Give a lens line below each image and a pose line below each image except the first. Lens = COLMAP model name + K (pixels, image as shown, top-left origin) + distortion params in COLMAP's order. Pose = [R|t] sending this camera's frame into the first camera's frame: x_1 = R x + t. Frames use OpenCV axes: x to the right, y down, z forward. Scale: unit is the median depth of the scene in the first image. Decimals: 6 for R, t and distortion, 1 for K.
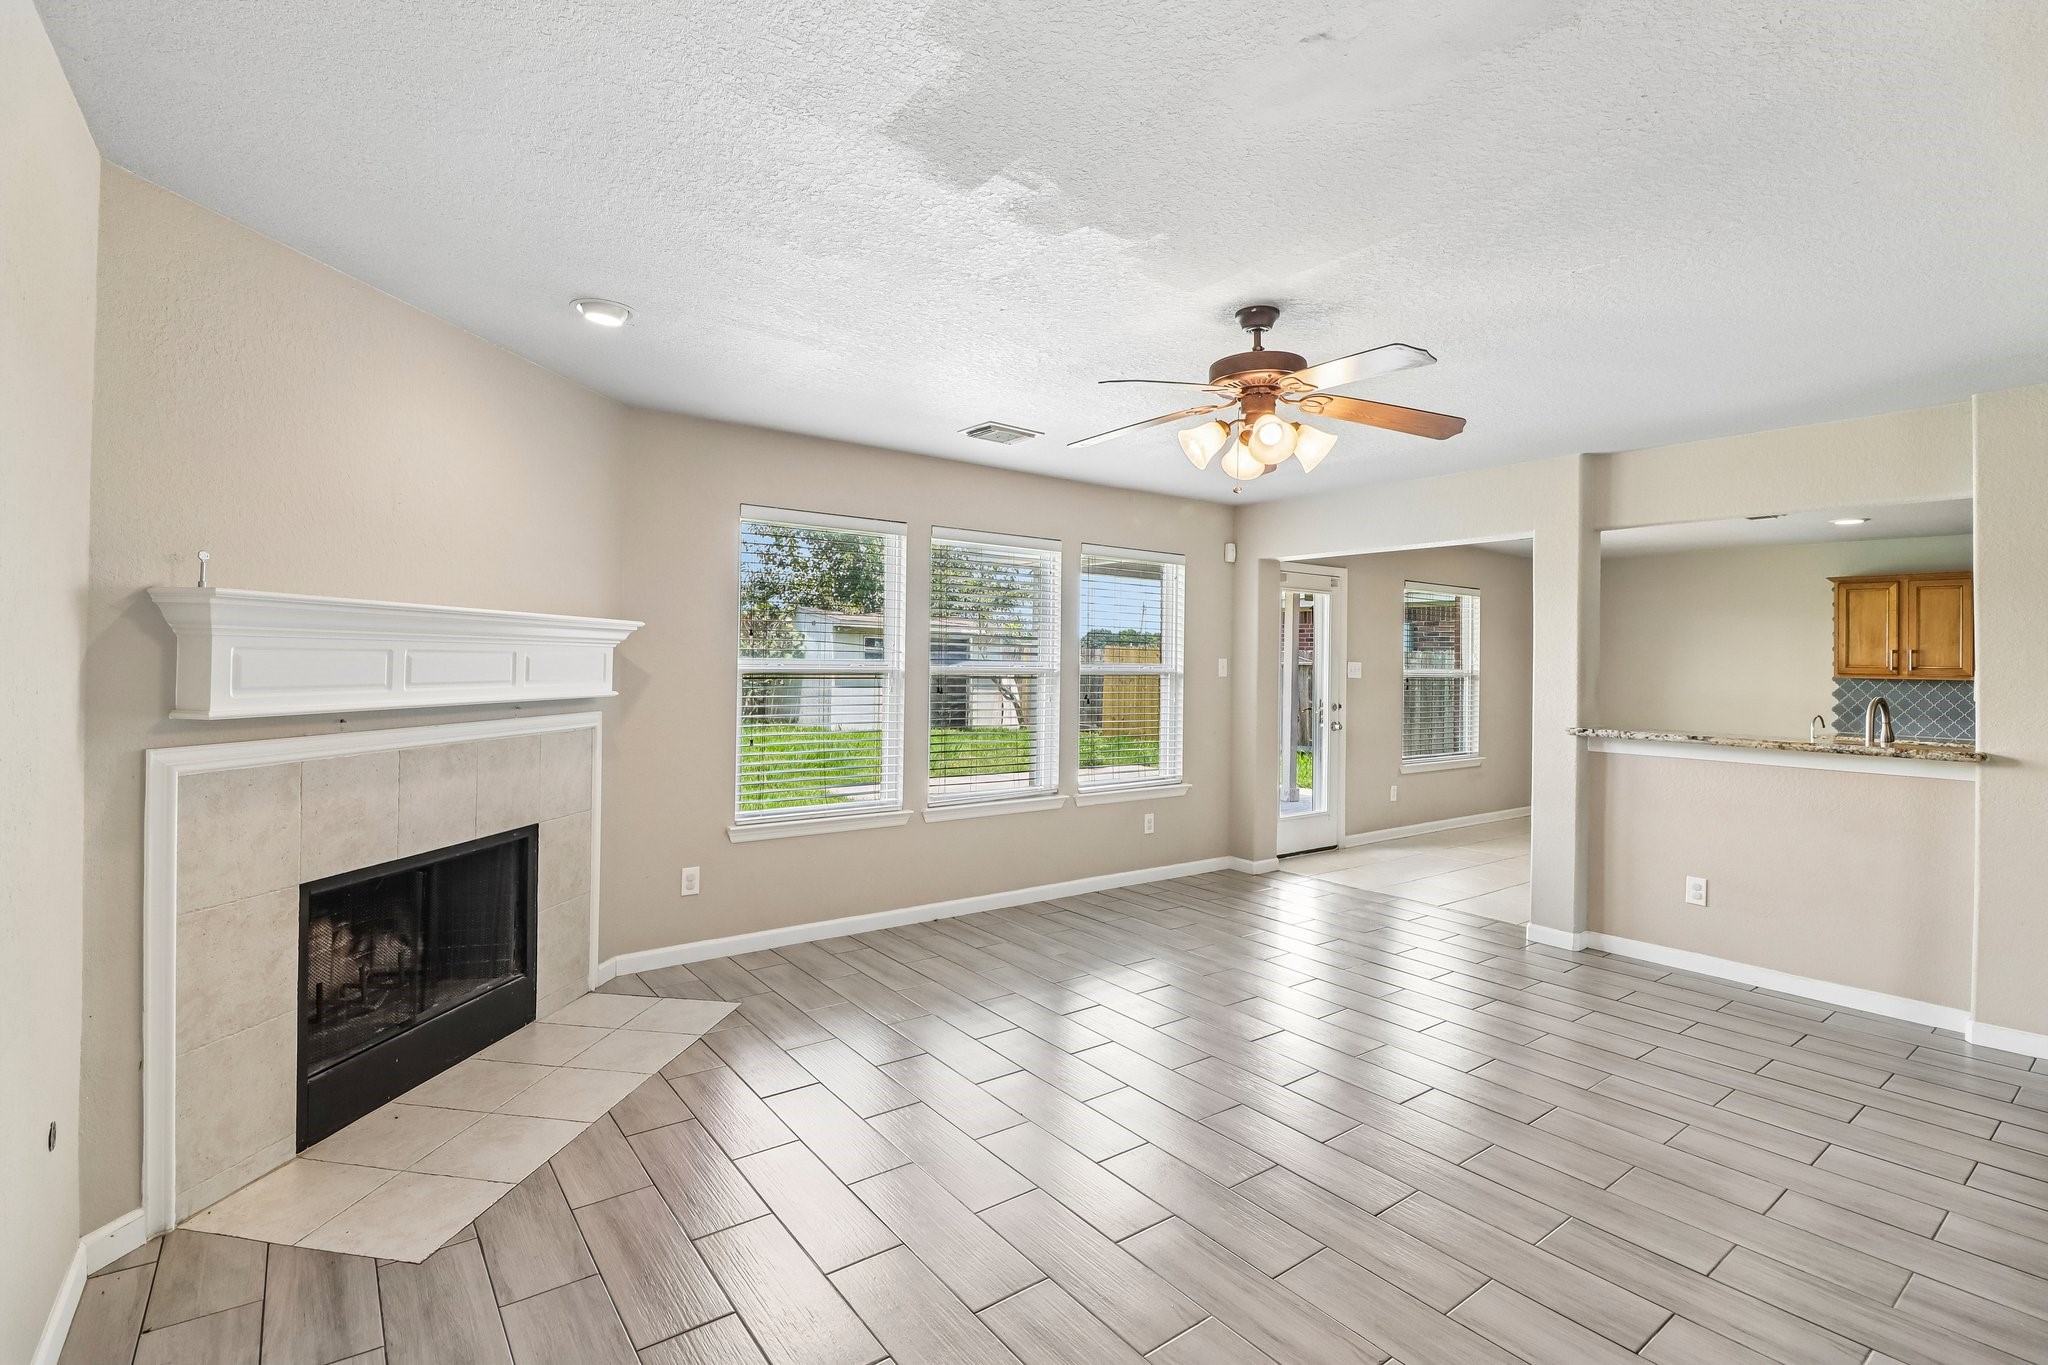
lens RADIAL K [[952.9, 0, 1030.6], [0, 952.9, 645.8], [0, 0, 1]] dist [-0.002504, -0.006891]
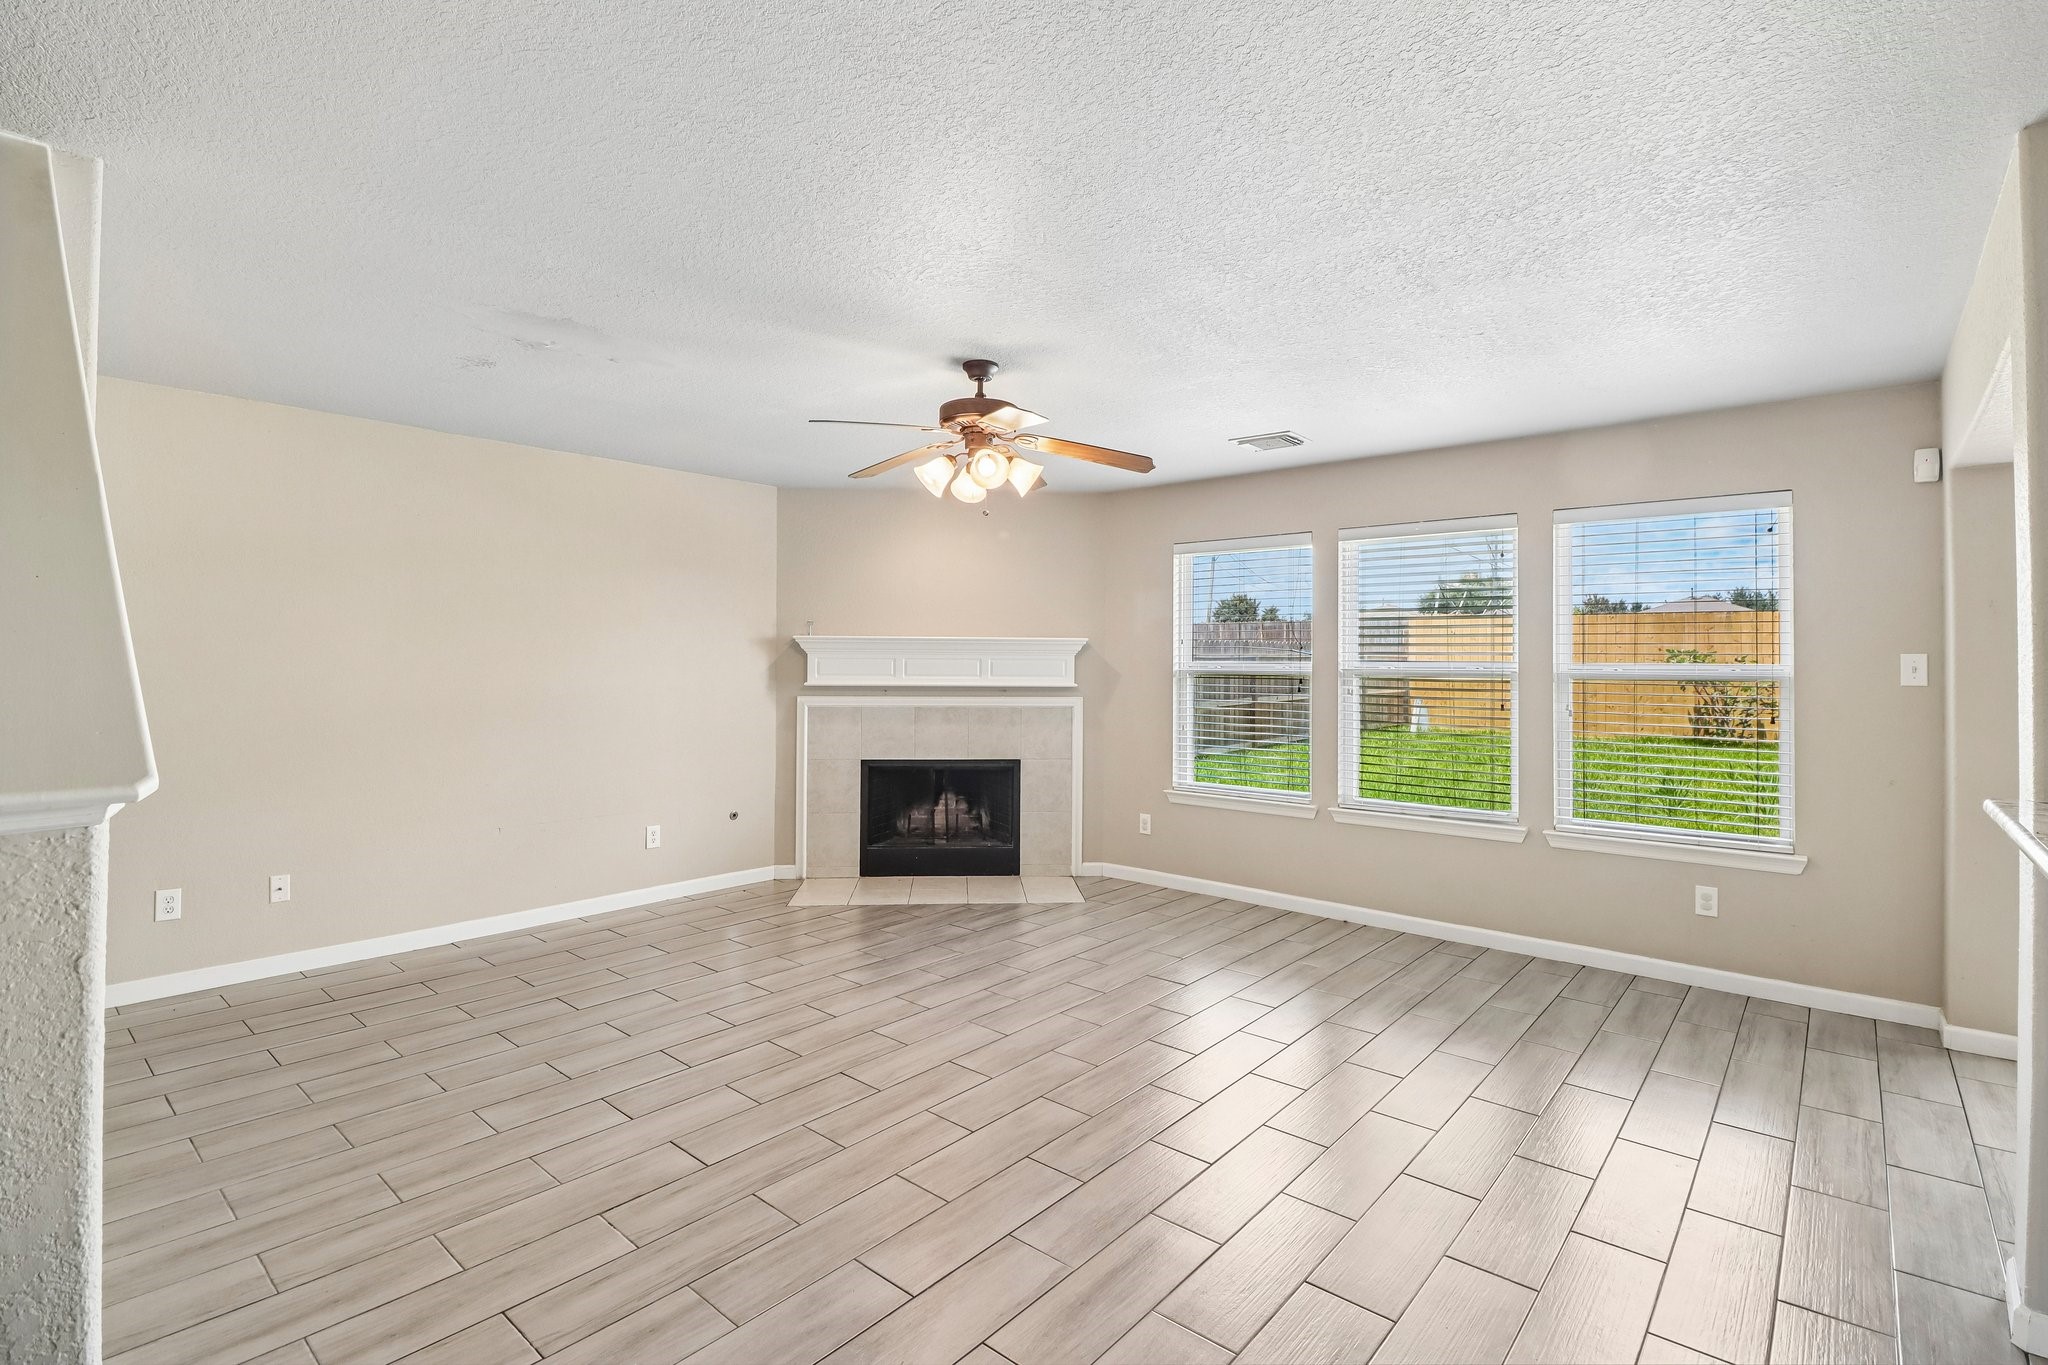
lens RADIAL K [[952.9, 0, 1031.4], [0, 952.9, 667.7], [0, 0, 1]] dist [-0.002504, -0.006891]
pose [[0.210016, -0.009809, -0.977649, 0.873001], [0.012531, 0.999895, -0.007341, 0.026612], [0.977618, -0.010709, 0.210117, 0.504108]]
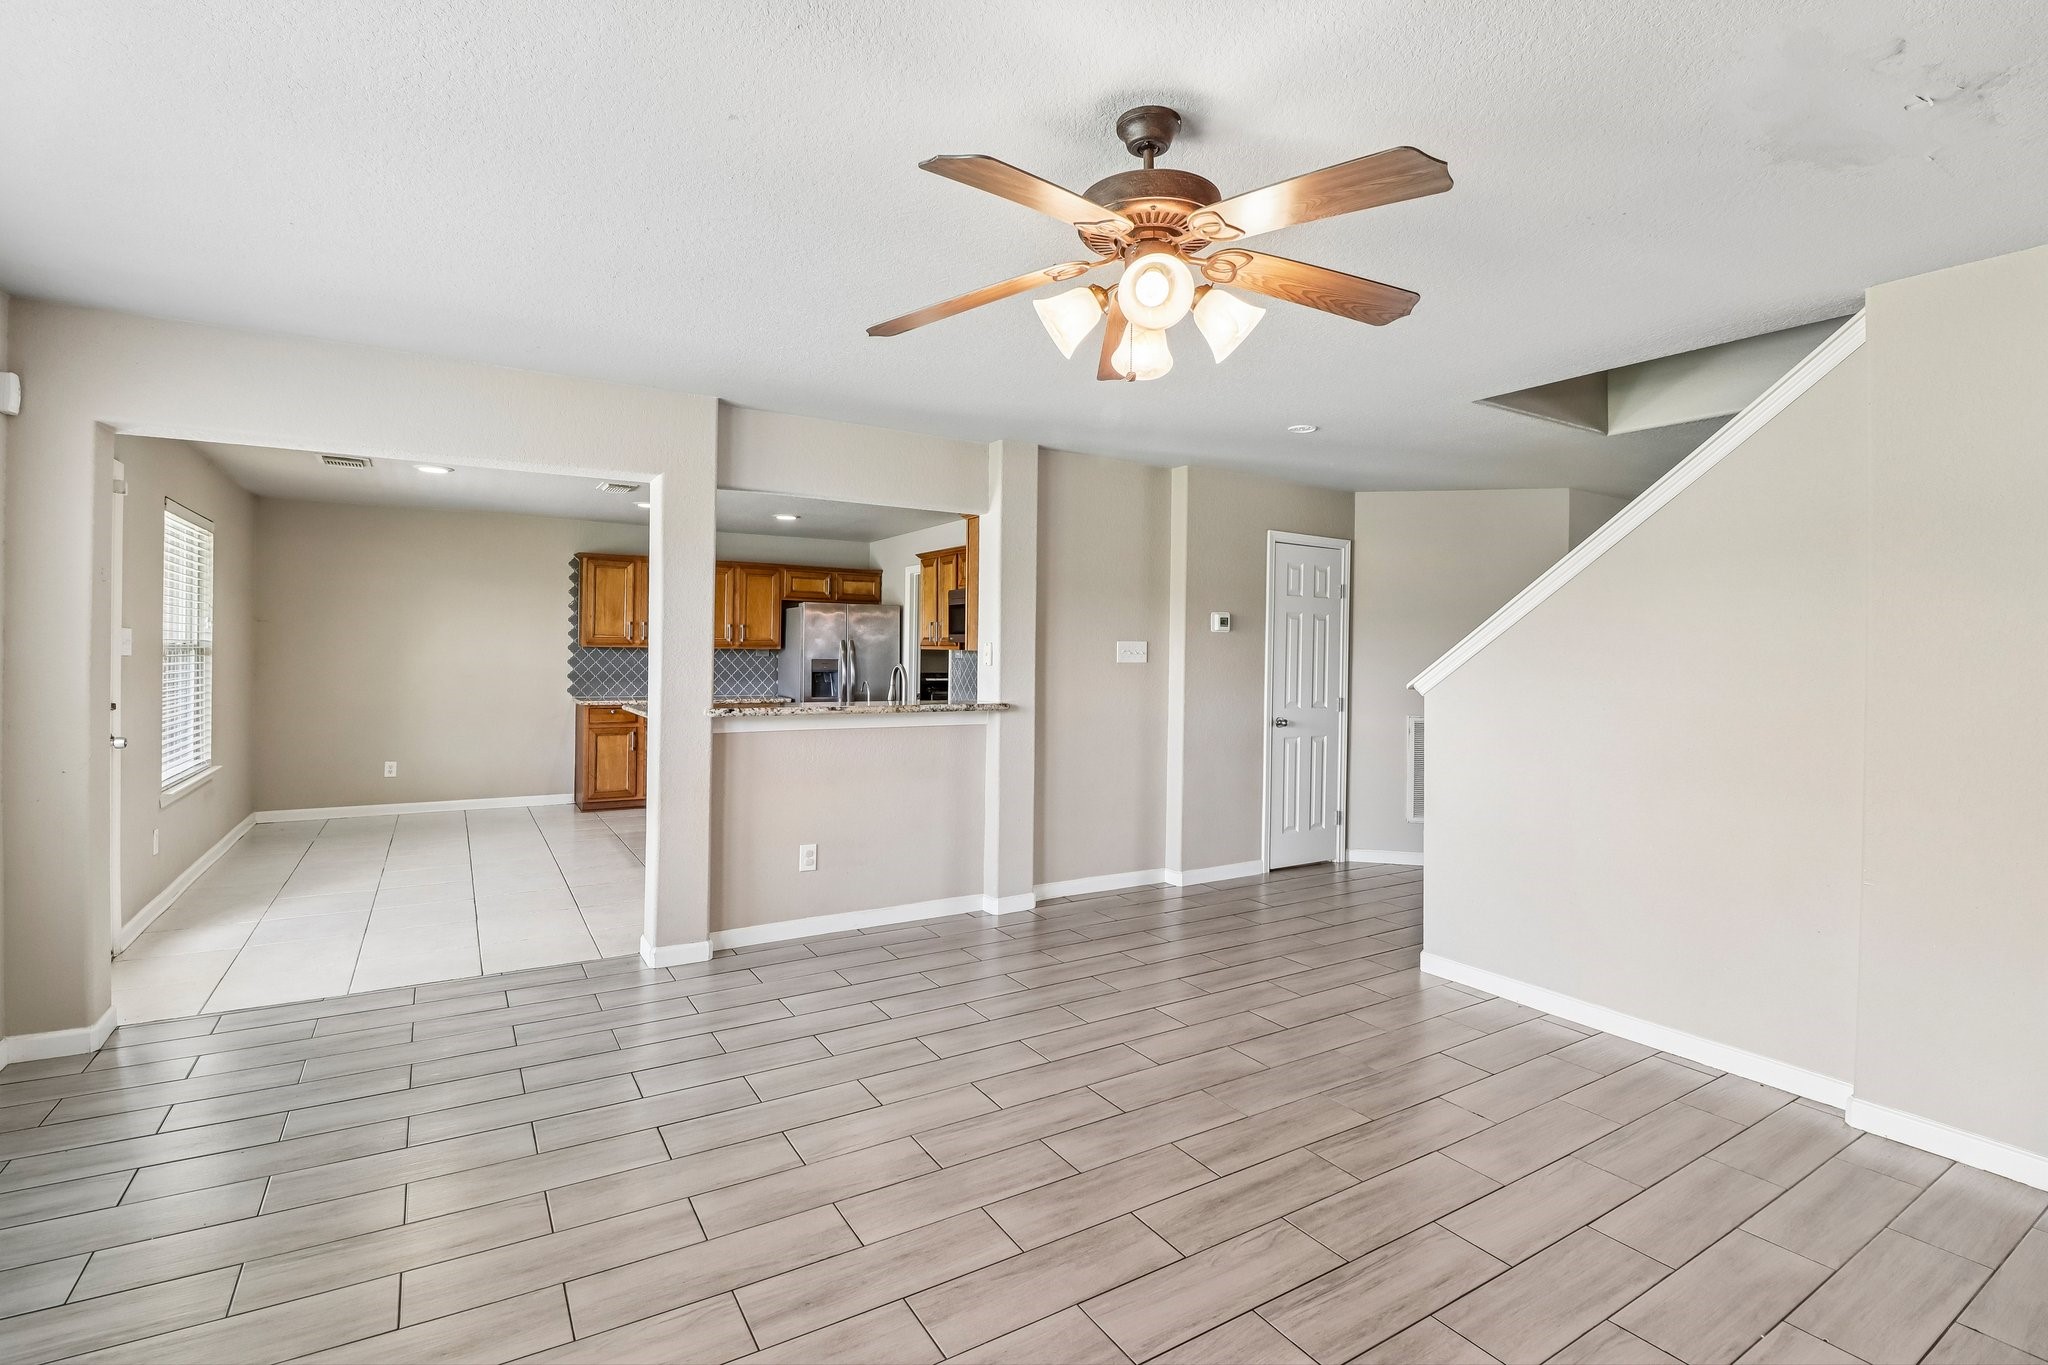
lens RADIAL K [[952.9, 0, 1027.5], [0, 952.9, 665.1], [0, 0, 1]] dist [-0.002504, -0.006891]
pose [[0.096154, -0.030181, 0.994909, -0.274775], [-0.026988, 0.999094, 0.032916, 0.009196], [-0.995001, -0.030015, 0.095252, 0.628864]]
